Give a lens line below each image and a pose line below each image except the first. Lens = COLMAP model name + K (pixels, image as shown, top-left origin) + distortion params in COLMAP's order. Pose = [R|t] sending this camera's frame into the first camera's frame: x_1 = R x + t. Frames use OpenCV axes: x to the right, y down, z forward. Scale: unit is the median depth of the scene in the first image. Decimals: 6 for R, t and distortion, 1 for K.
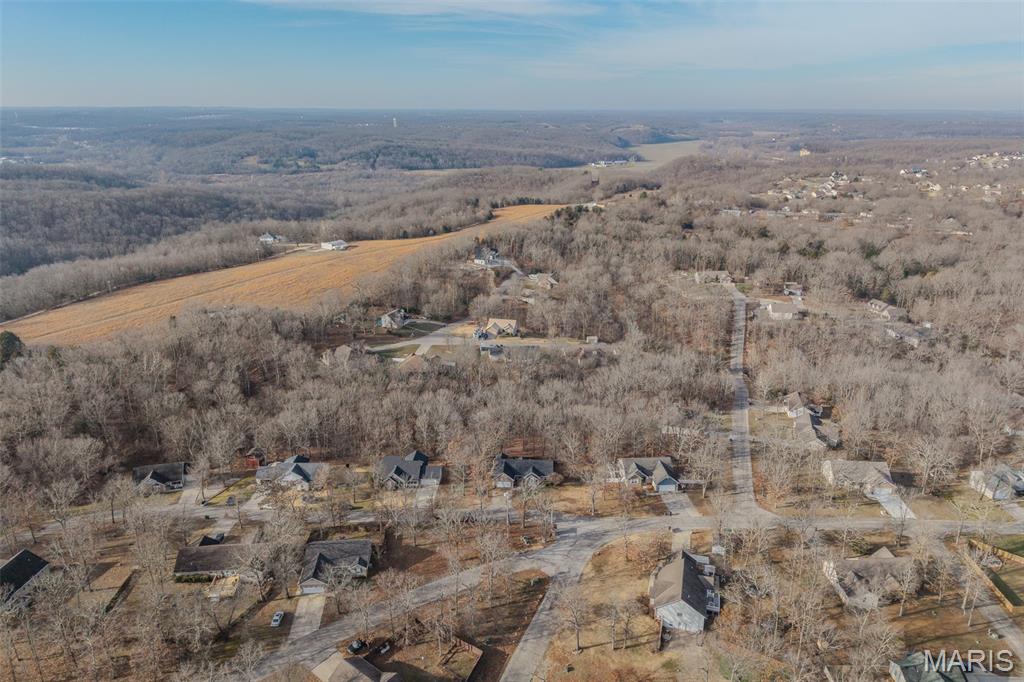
lens RADIAL K [[681.4, 0, 514.6], [0, 681.4, 334.8], [0, 0, 1]] dist [0.016827, -0.020895]
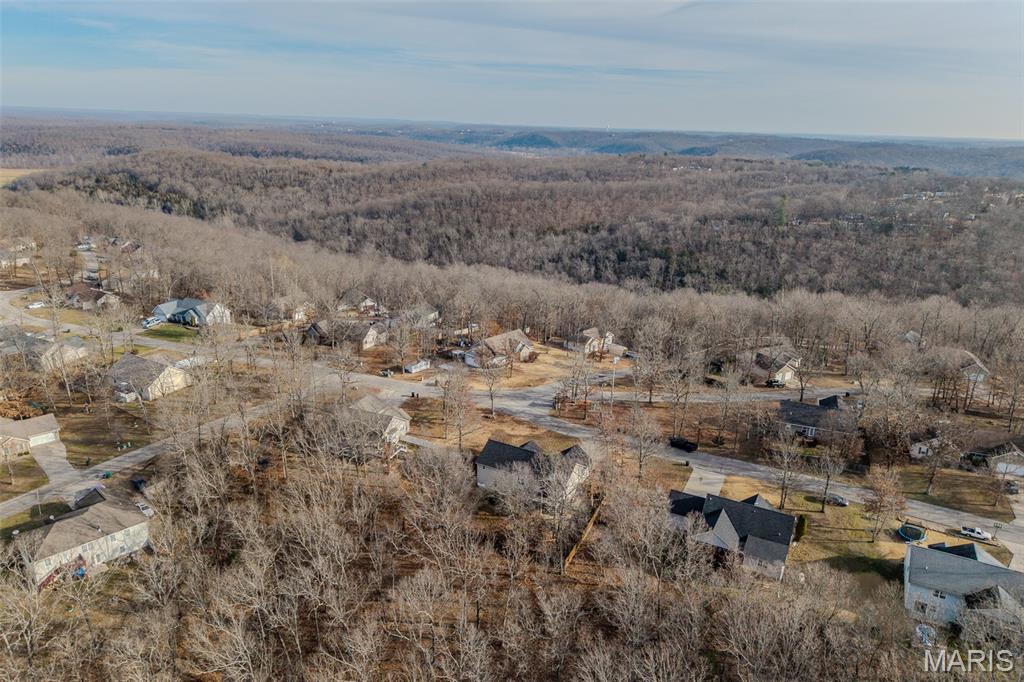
lens RADIAL K [[681.4, 0, 513.4], [0, 681.4, 341.8], [0, 0, 1]] dist [0.016827, -0.020895]
pose [[-0.896646, -0.160096, 0.412788, -0.116706], [0.110045, 0.822490, 0.558032, -0.131368], [-0.428853, 0.545783, -0.719865, 0.787581]]
